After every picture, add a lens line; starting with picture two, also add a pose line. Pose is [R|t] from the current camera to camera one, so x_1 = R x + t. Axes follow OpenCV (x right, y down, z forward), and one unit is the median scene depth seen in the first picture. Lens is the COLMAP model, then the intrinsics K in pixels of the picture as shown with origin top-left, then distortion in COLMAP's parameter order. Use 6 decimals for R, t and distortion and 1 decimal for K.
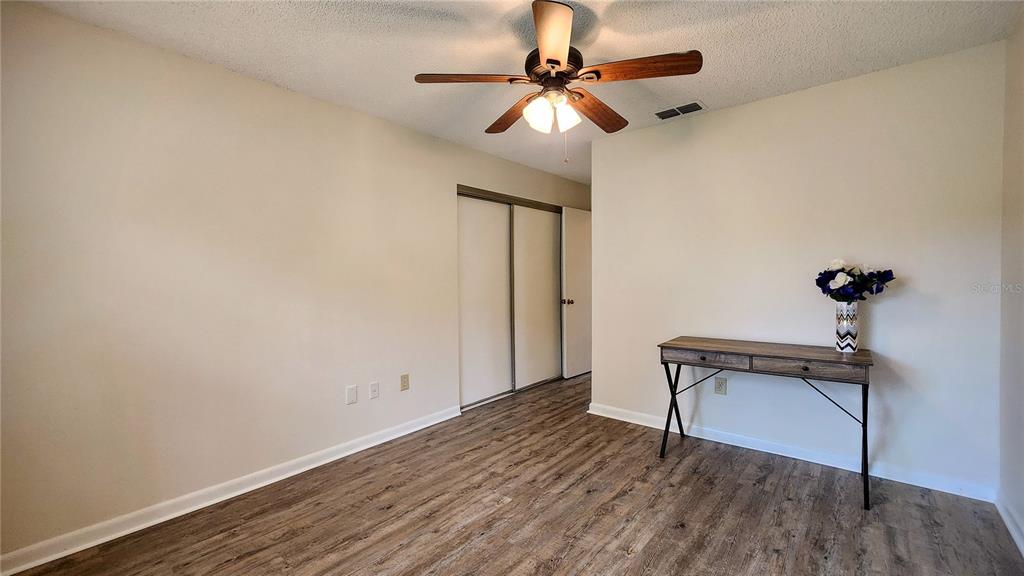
lens RADIAL K [[422.4, 0, 510.3], [0, 422.4, 288.6], [0, 0, 1]] dist [0.002427, 0.000924]
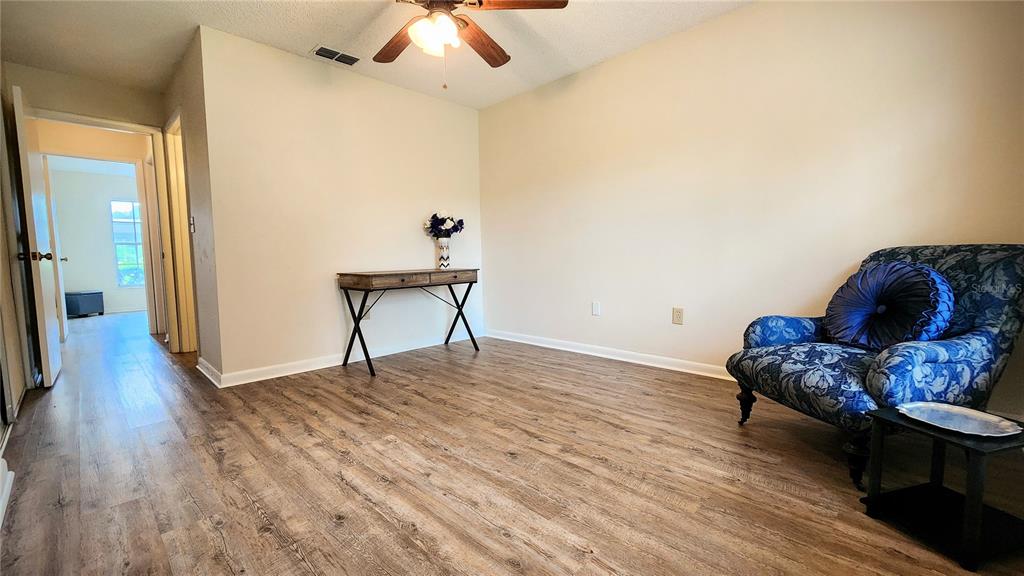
lens RADIAL K [[422.4, 0, 510.2], [0, 422.4, 288.3], [0, 0, 1]] dist [0.002427, 0.000924]
pose [[0.079428, -0.068194, 0.994505, -0.780270], [0.039925, 0.997074, 0.065182, 0.123385], [-0.996041, 0.034528, 0.081918, 0.601736]]
